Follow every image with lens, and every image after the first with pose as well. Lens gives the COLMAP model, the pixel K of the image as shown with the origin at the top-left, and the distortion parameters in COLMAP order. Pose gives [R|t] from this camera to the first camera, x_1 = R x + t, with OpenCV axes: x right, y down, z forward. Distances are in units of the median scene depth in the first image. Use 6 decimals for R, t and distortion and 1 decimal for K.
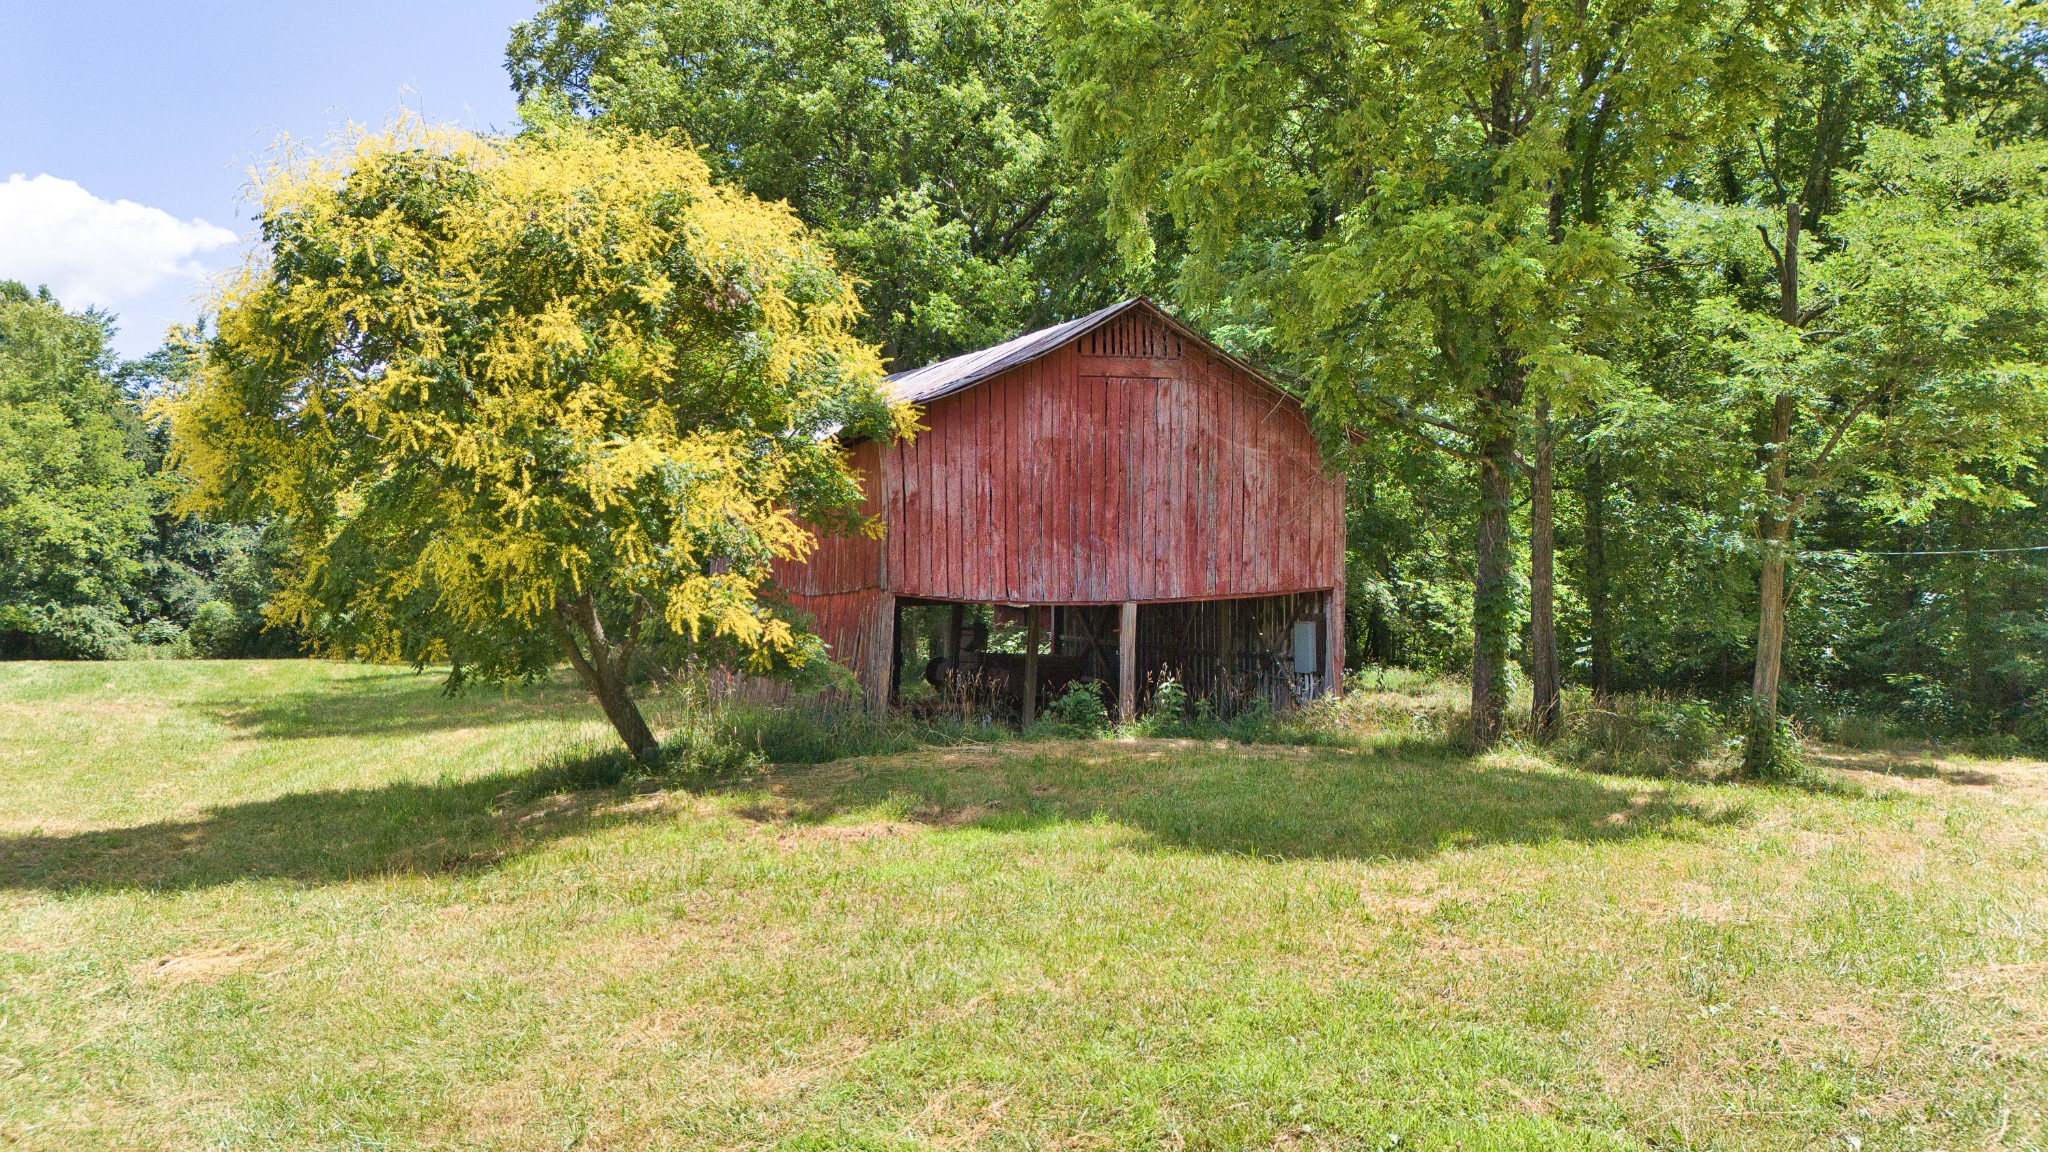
lens RADIAL K [[1415.7, 0, 1019.9], [0, 1415.7, 576.8], [0, 0, 1]] dist [0.093732, -0.090178]
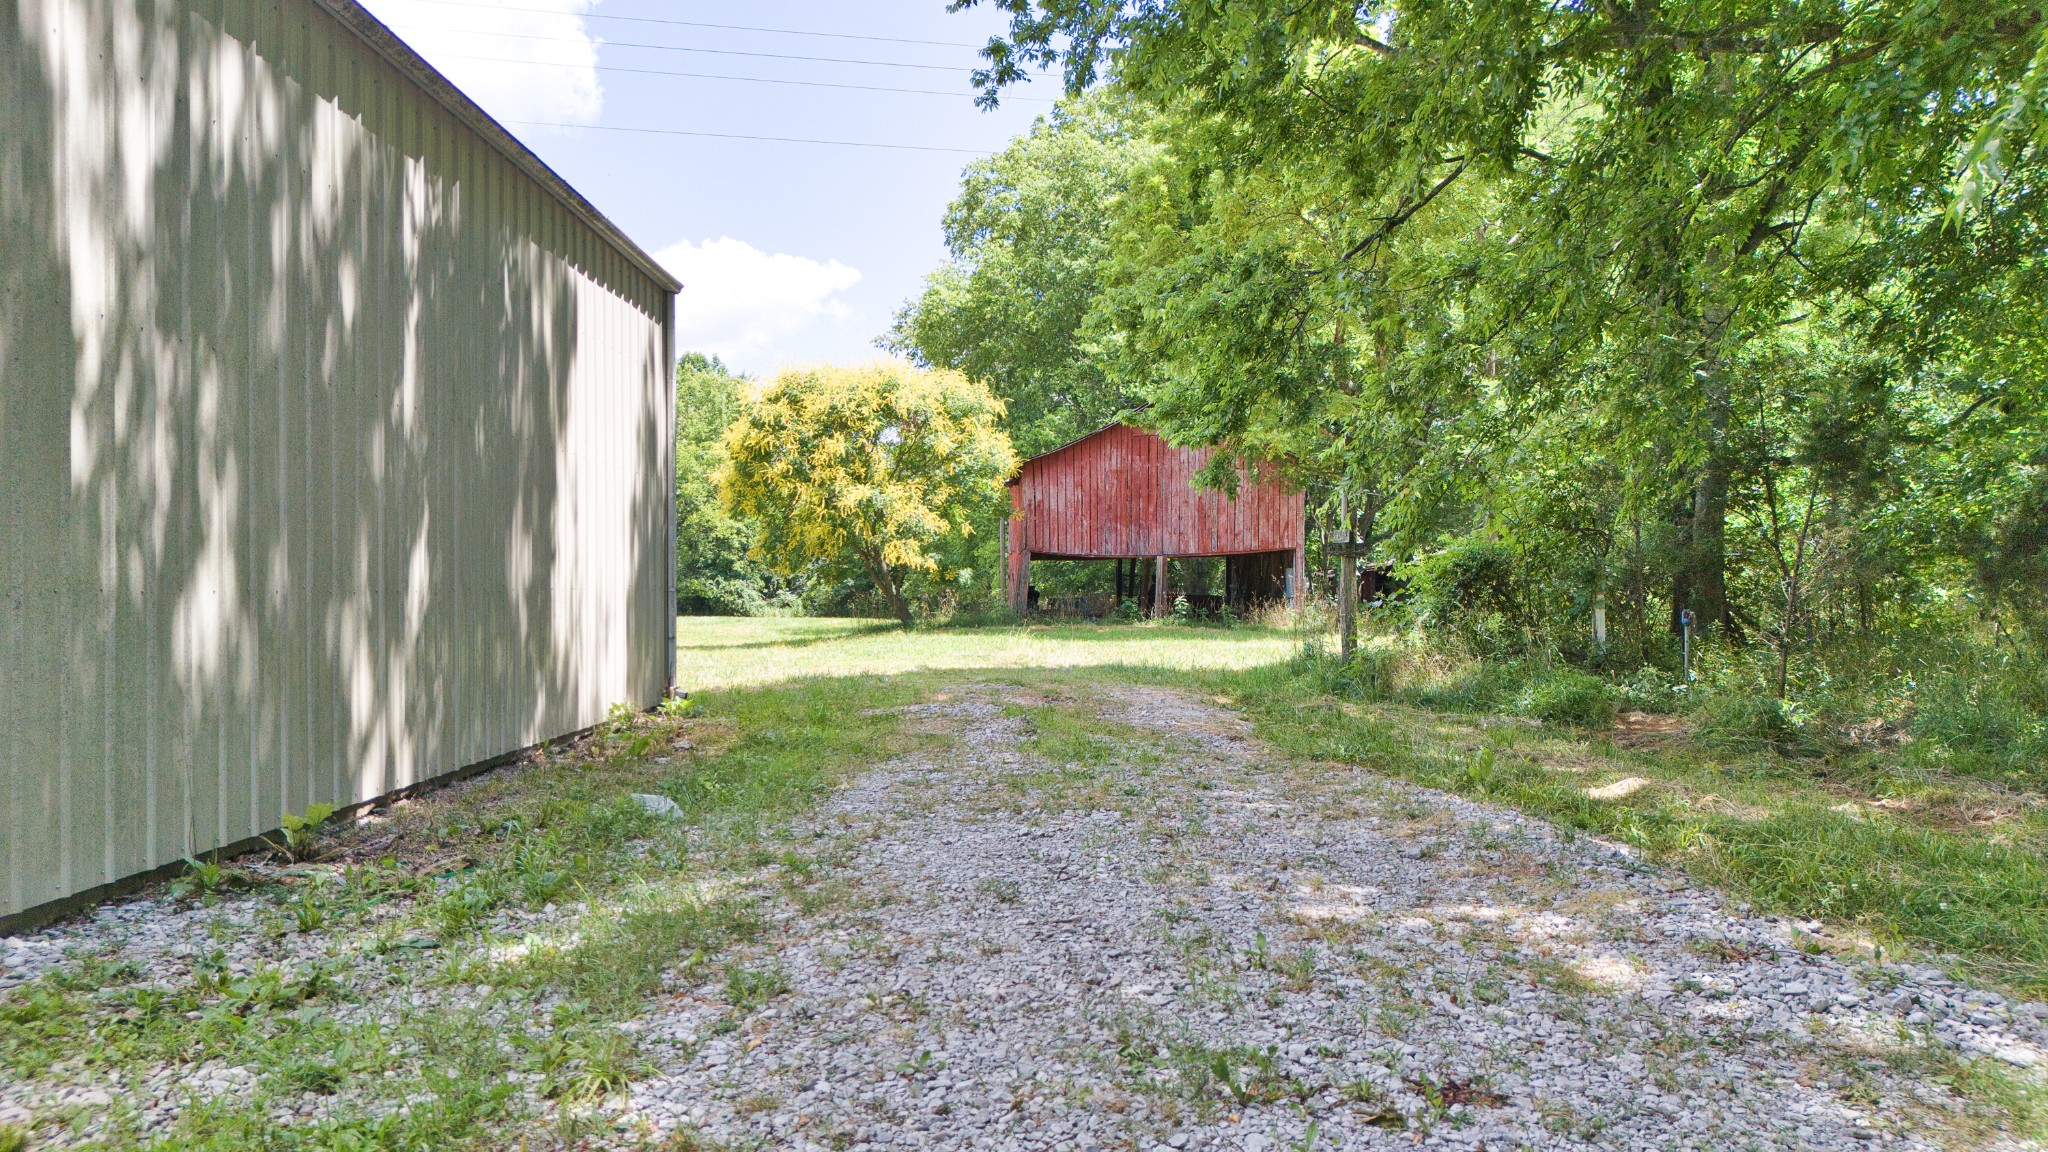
lens RADIAL K [[1415.7, 0, 1019.9], [0, 1415.7, 576.8], [0, 0, 1]] dist [0.093732, -0.090178]
pose [[0.923381, -0.002063, -0.383880, 0.590241], [0.004836, 0.999969, 0.006258, 0.031529], [0.383855, -0.007635, 0.923362, -0.758535]]
